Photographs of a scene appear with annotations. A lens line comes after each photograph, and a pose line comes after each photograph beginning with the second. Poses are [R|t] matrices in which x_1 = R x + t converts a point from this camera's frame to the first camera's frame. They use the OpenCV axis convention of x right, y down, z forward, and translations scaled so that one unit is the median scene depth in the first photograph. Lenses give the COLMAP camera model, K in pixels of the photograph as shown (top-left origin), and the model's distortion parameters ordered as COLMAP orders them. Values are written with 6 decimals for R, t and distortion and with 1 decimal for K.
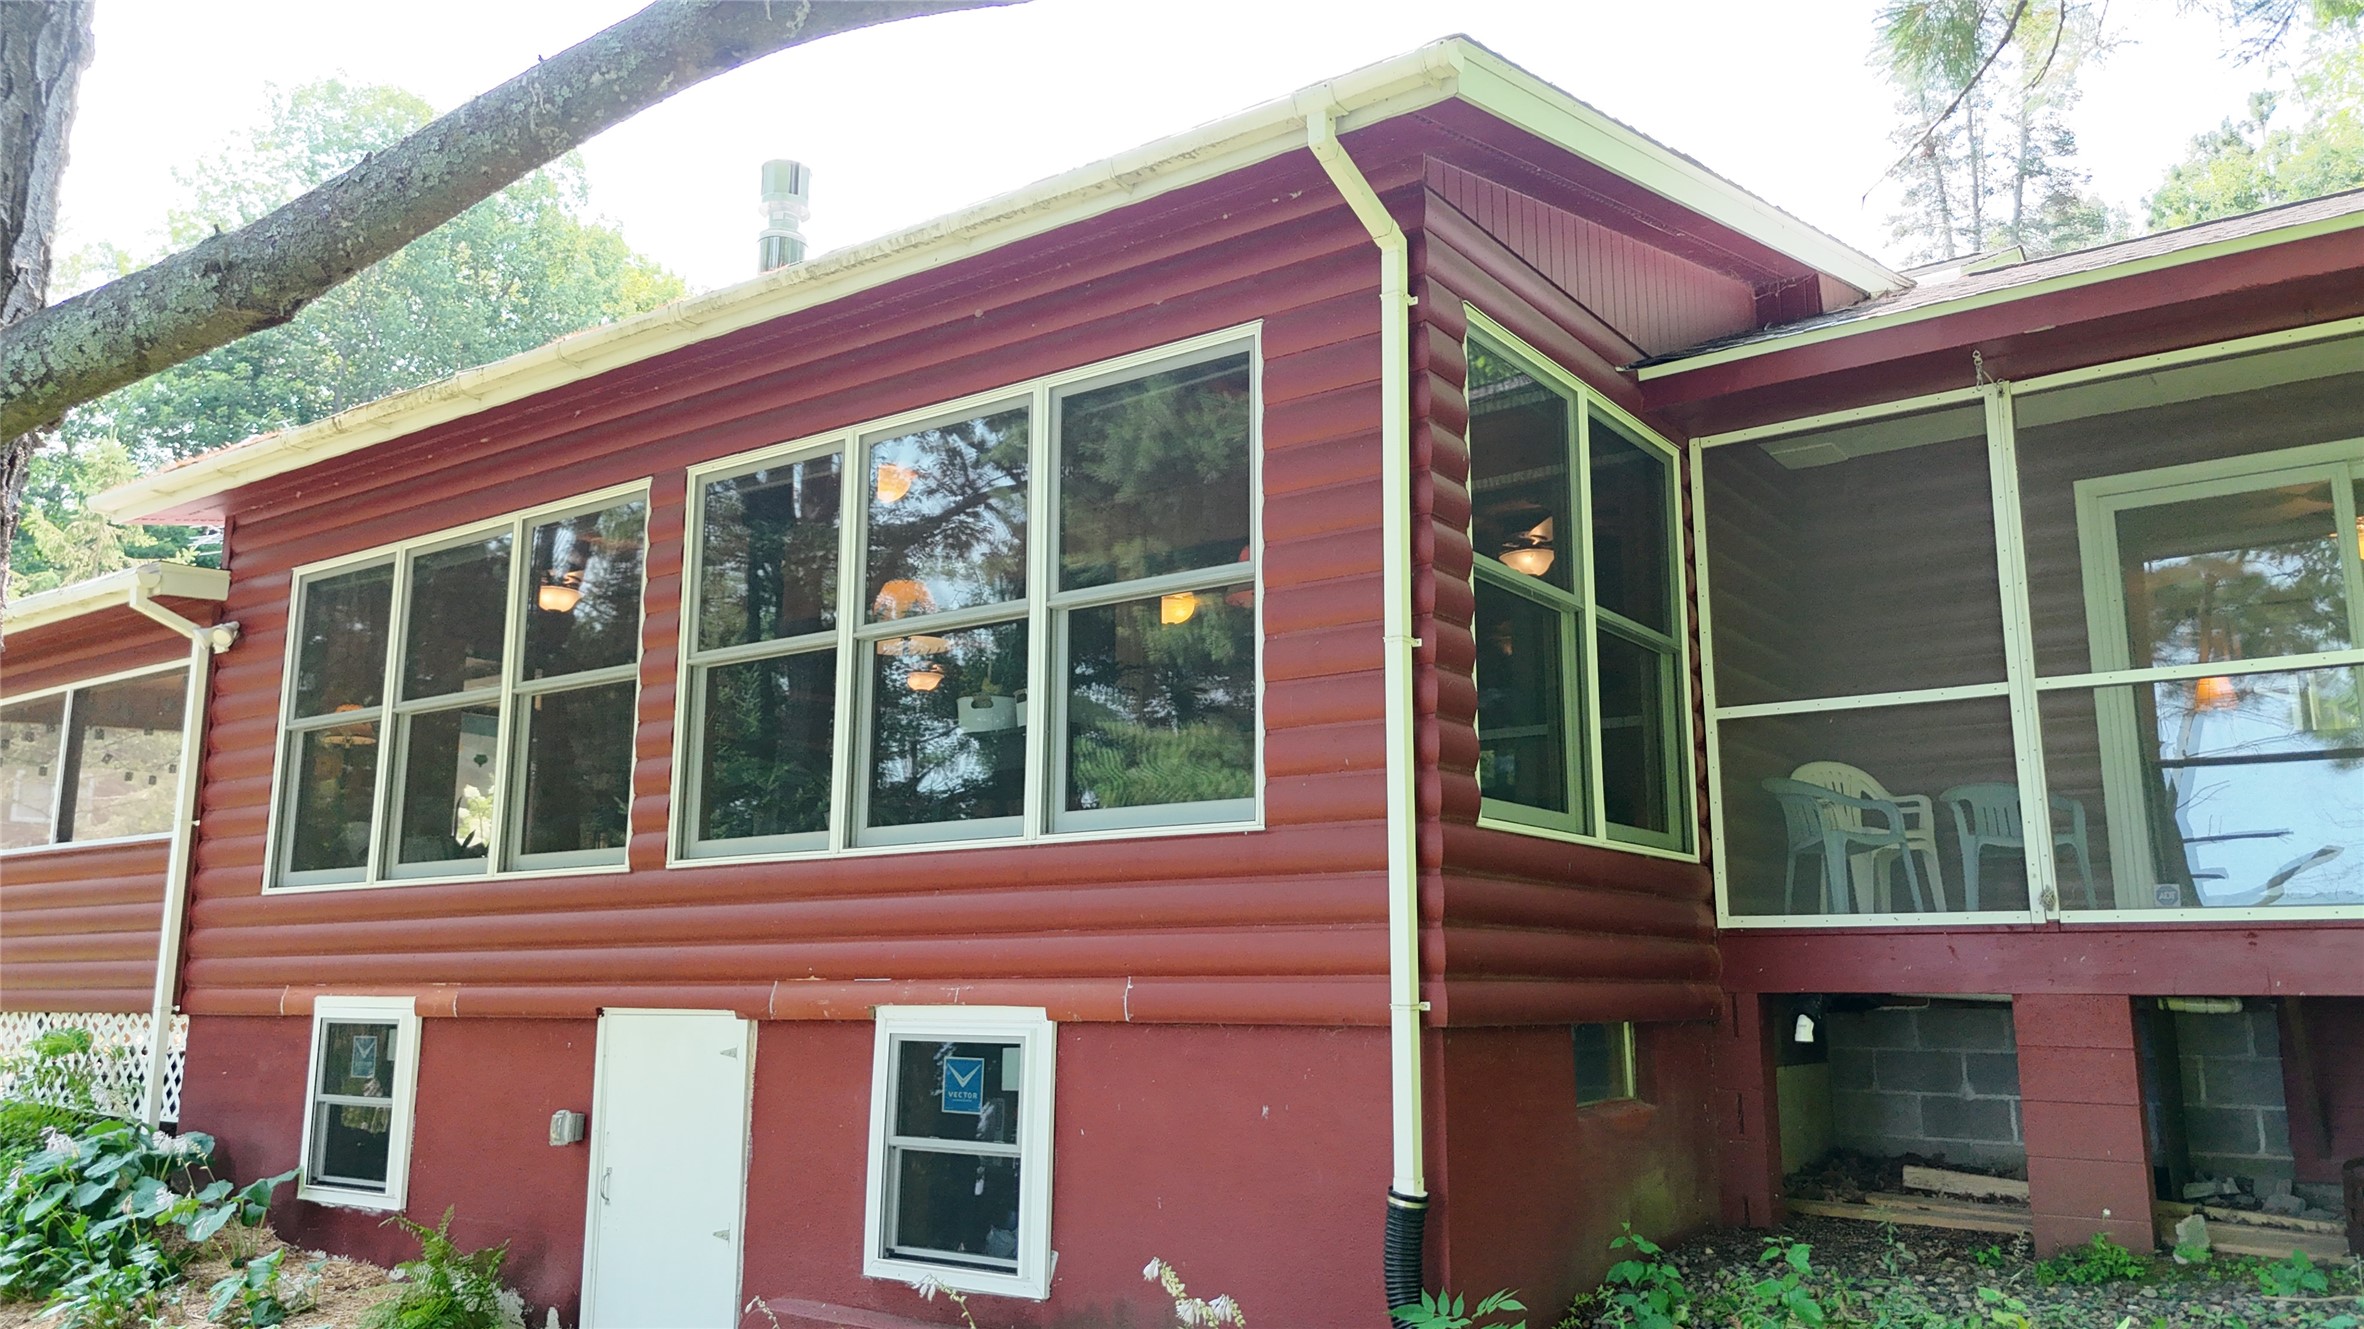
lens RADIAL K [[1742.2, 0, 1182.0], [0, 1742.2, 664.5], [0, 0, 1]] dist [0.065962, -0.060604]
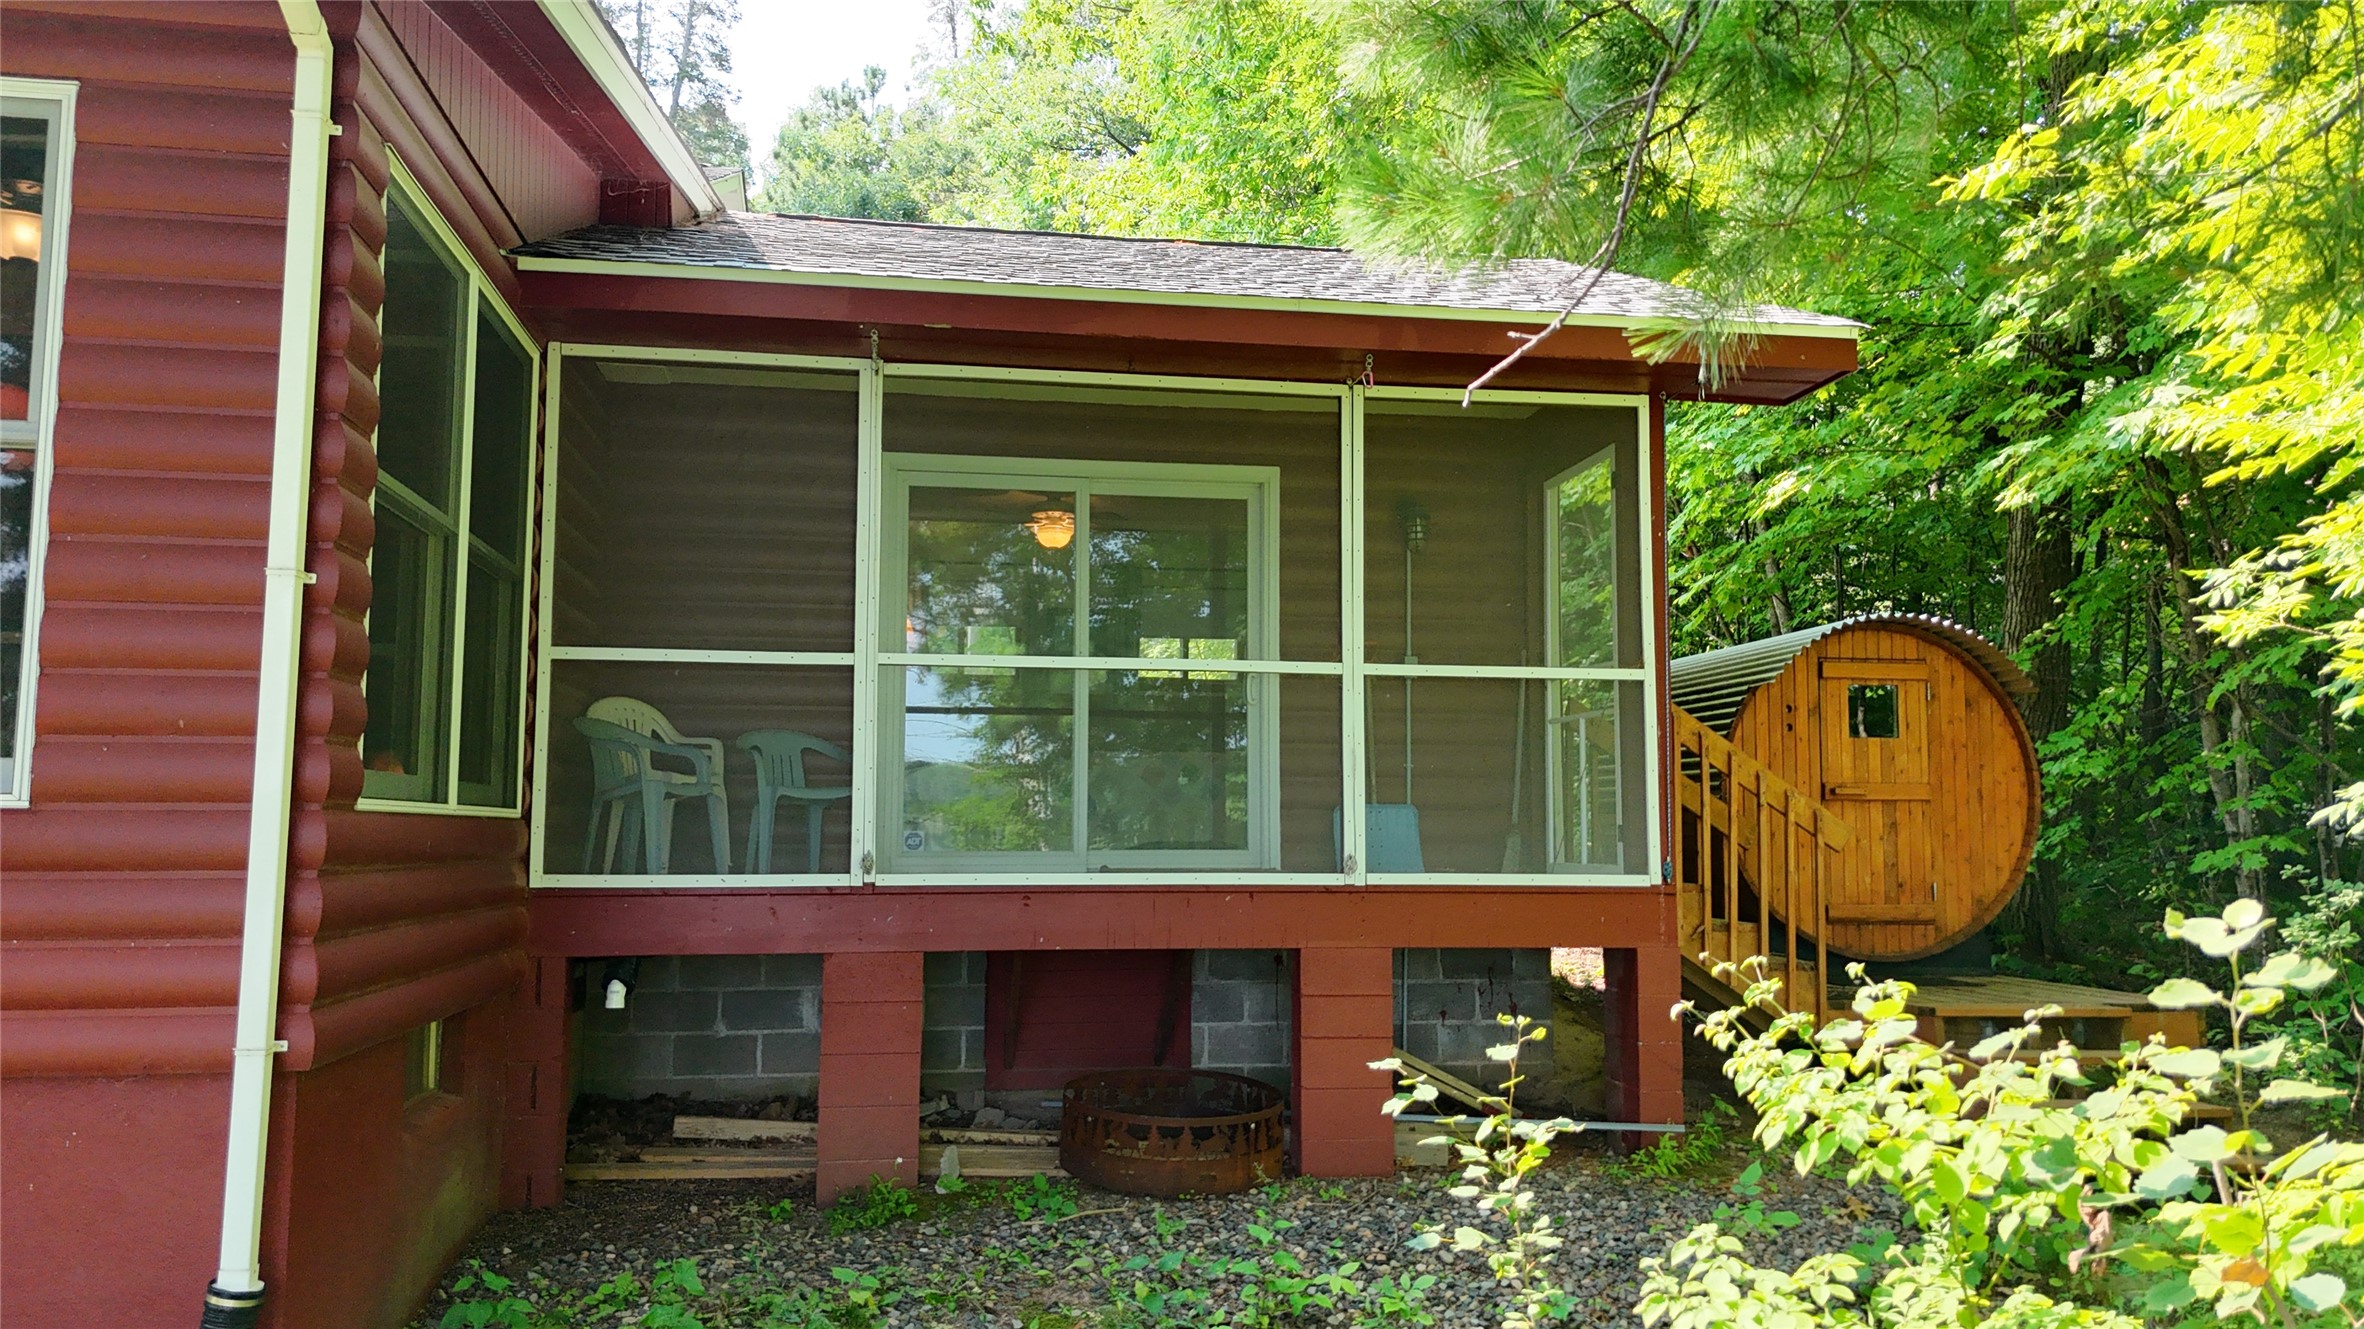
lens RADIAL K [[1742.2, 0, 1182.0], [0, 1742.2, 664.5], [0, 0, 1]] dist [0.065962, -0.060604]
pose [[0.711669, 0.070351, 0.698984, -0.108552], [-0.126675, 0.991515, 0.029181, -0.037499], [-0.691000, -0.109311, 0.714542, 0.136577]]
